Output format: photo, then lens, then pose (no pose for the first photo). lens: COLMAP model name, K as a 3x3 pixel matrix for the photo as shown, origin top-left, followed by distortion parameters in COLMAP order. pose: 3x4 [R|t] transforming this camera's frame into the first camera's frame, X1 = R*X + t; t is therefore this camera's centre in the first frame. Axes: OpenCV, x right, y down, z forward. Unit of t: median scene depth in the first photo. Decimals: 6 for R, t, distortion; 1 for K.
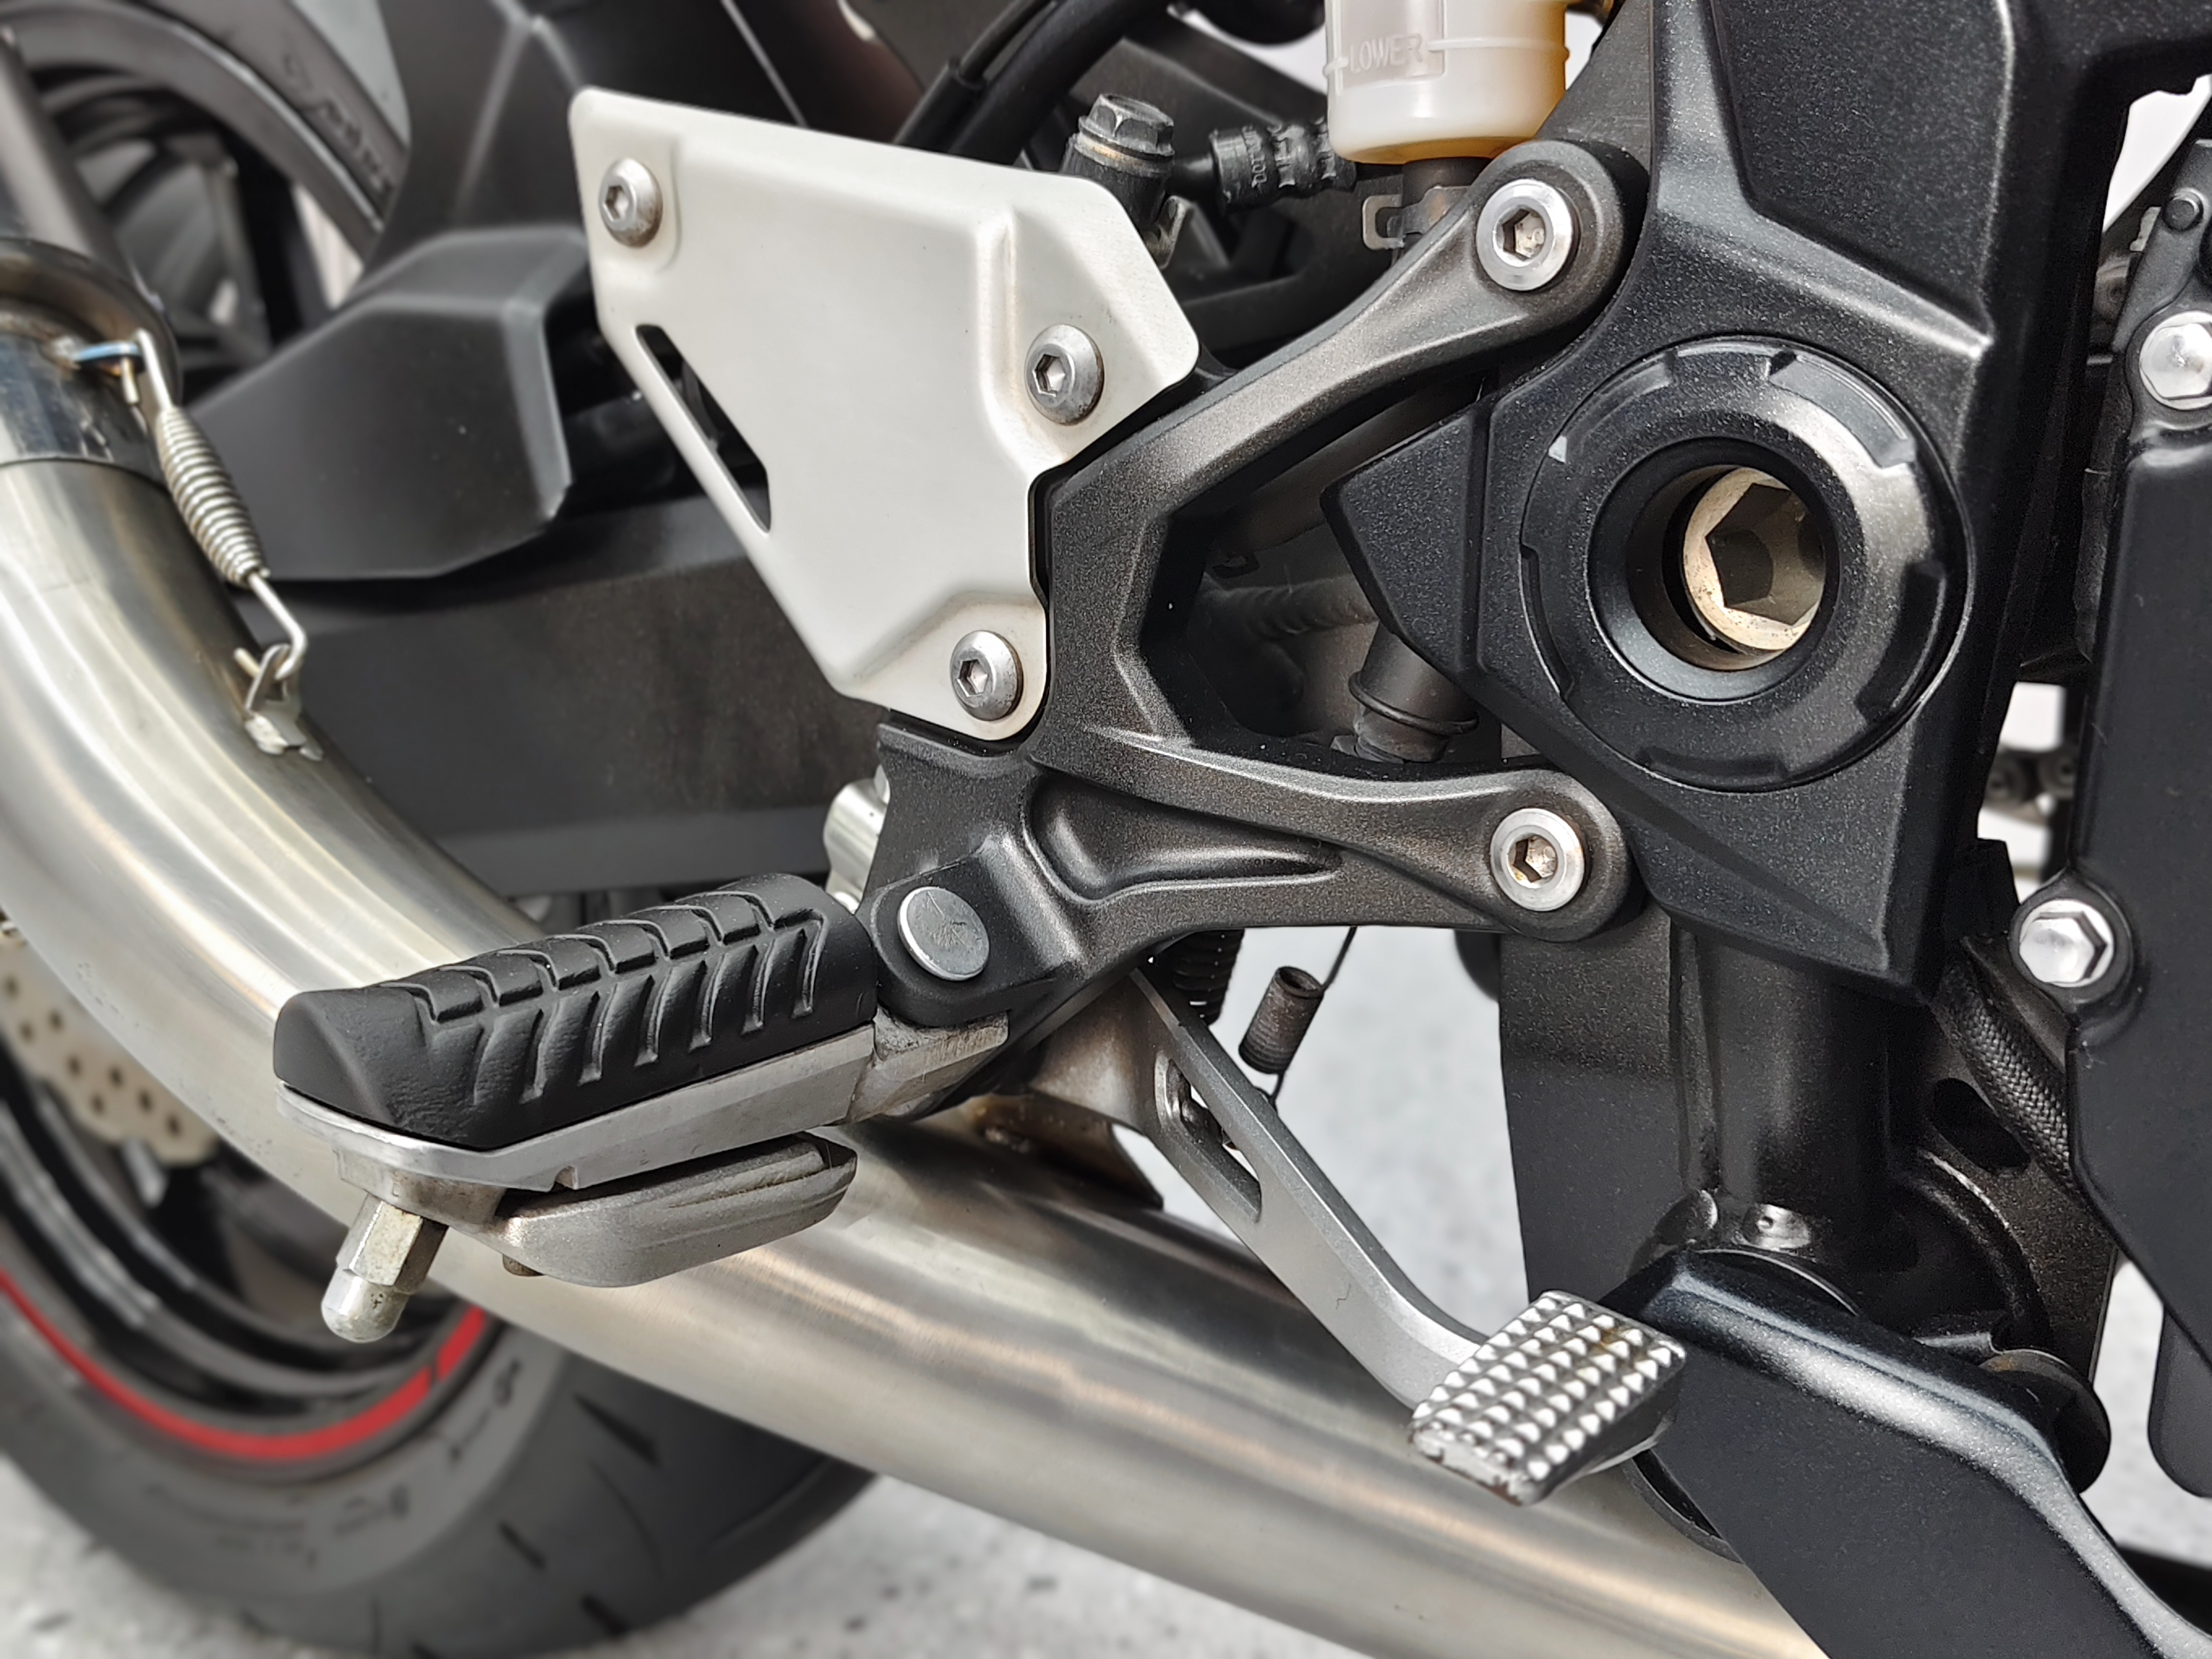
lens RADIAL K [[2257.0, 0, 1106.0], [0, 2257.0, 829.5], [0, 0, 1]] dist [0.027093, 0.018536]
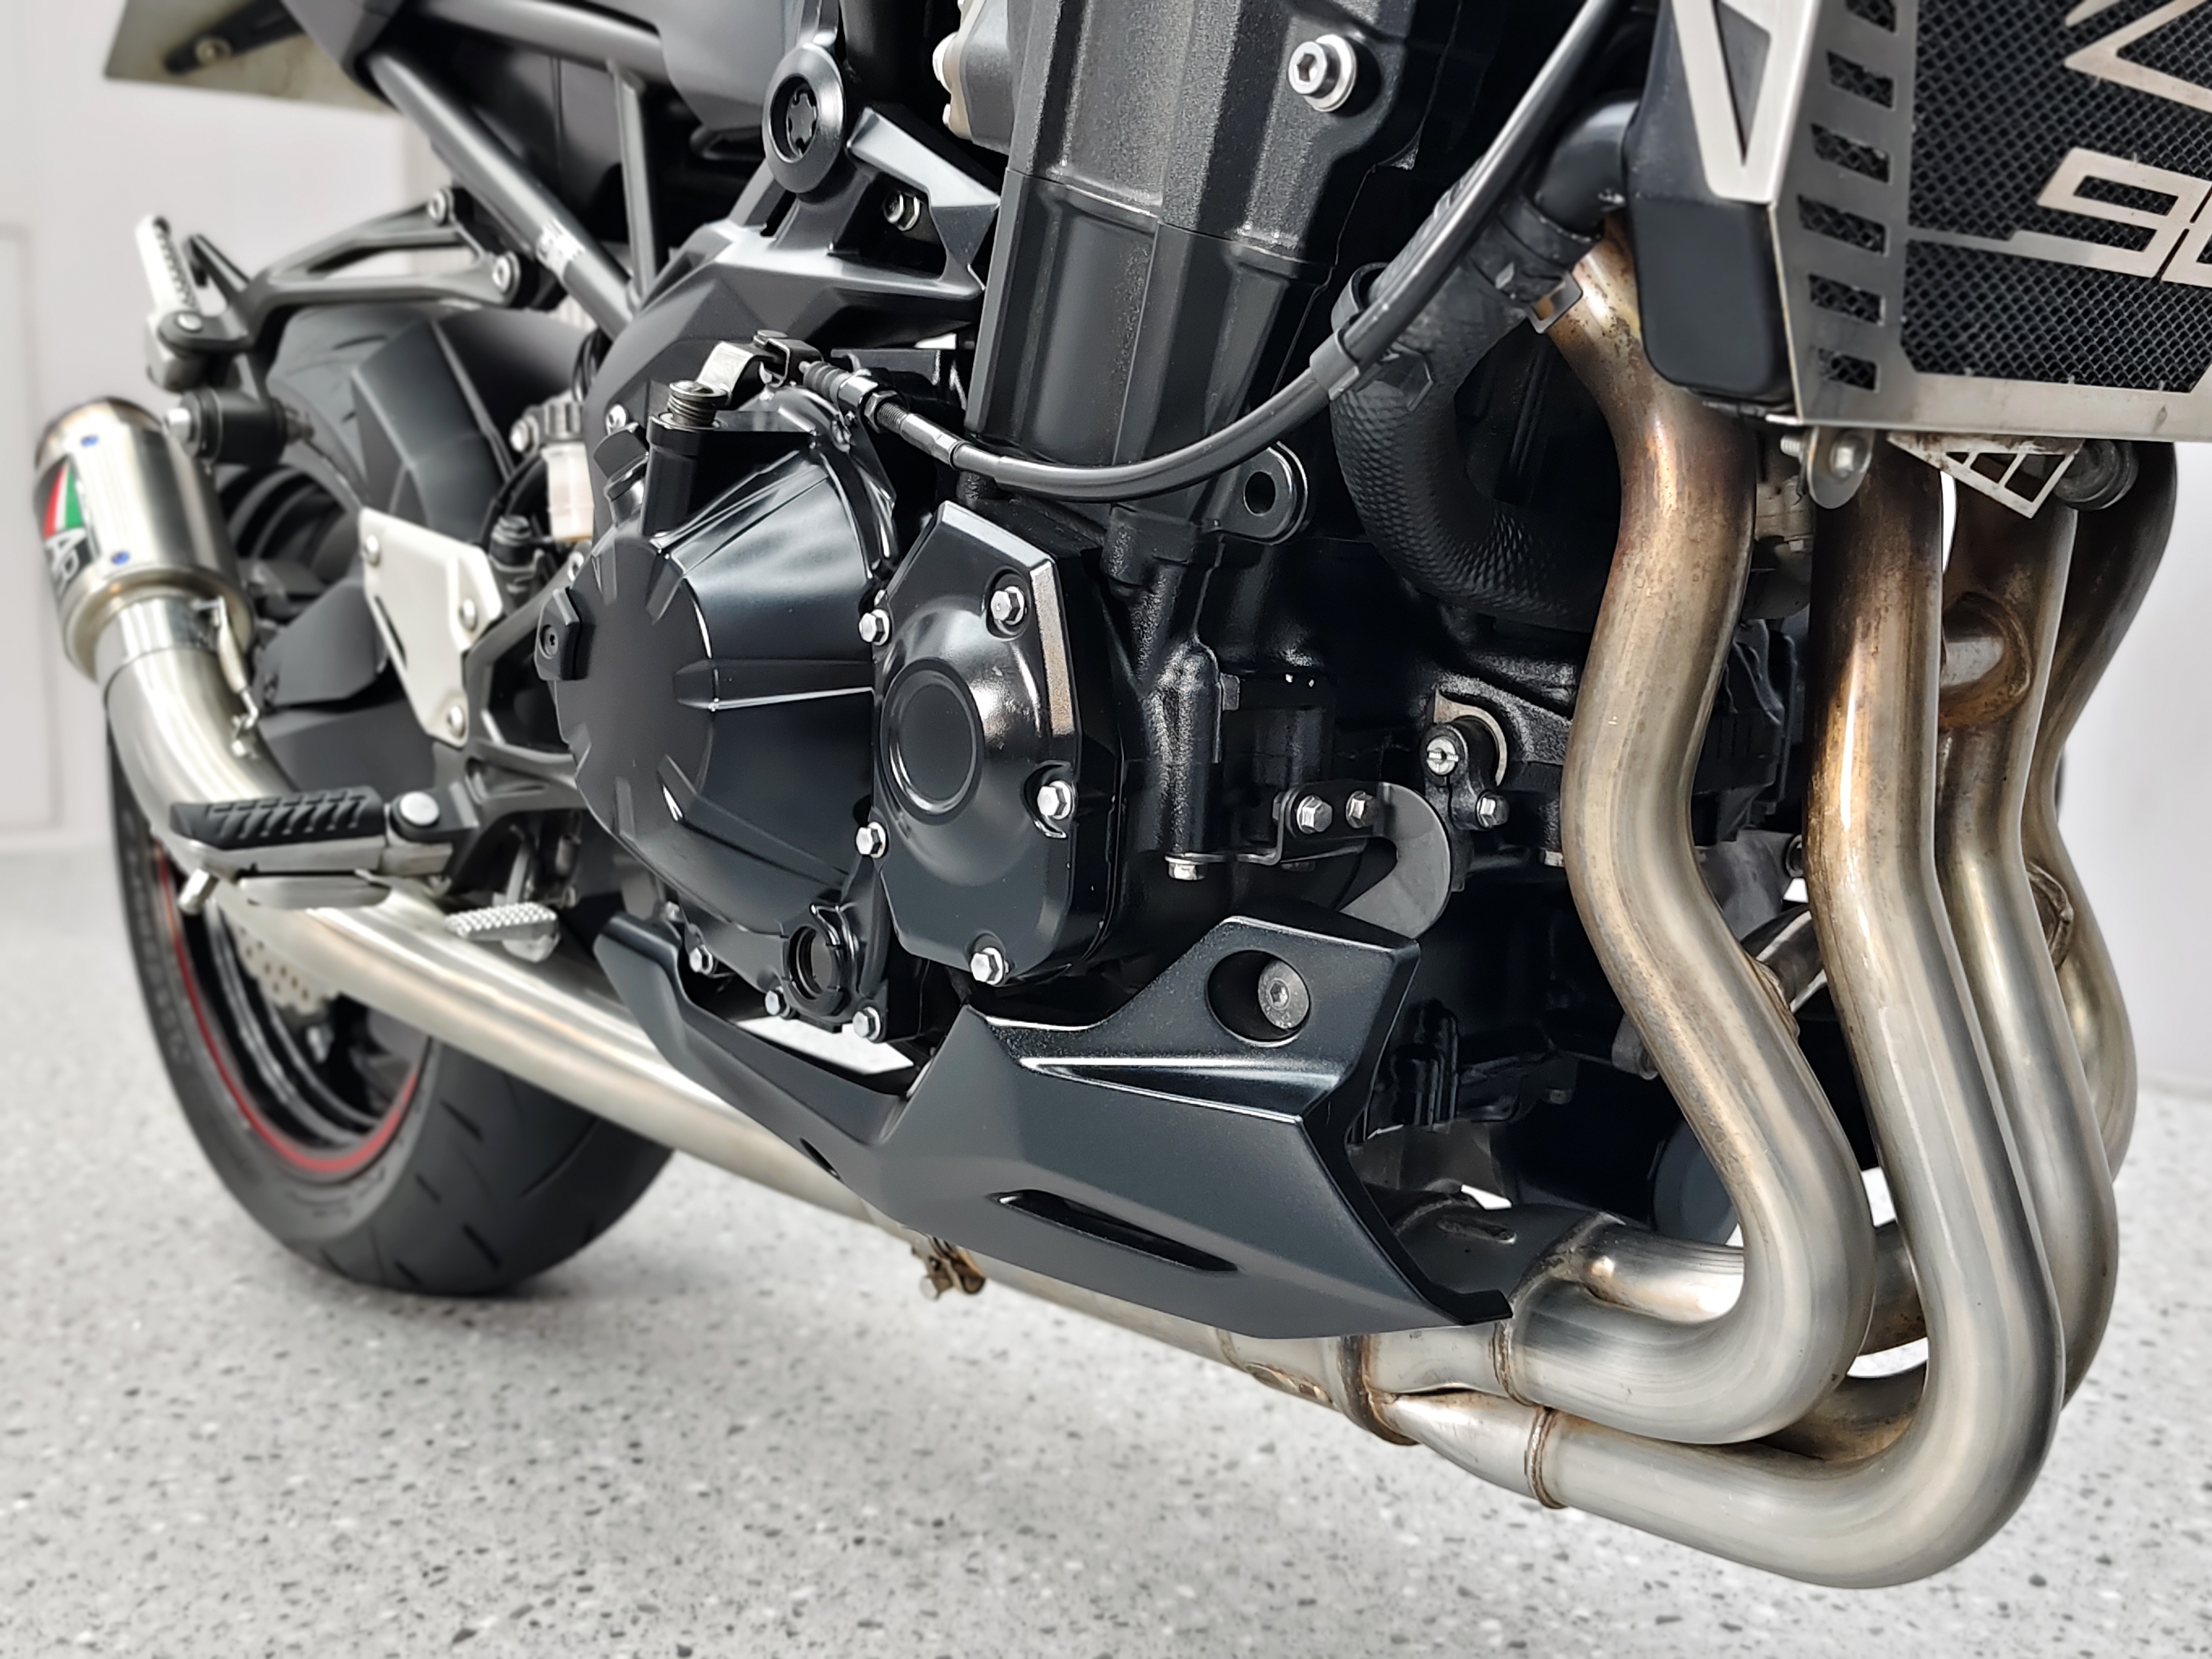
lens RADIAL K [[2257.0, 0, 1106.0], [0, 2257.0, 829.5], [0, 0, 1]] dist [0.027093, 0.018536]
pose [[0.981659, 0.015741, -0.189993, 1.473121], [-0.032725, 0.995706, -0.086590, 0.323979], [0.187814, 0.091219, 0.977960, -1.816255]]
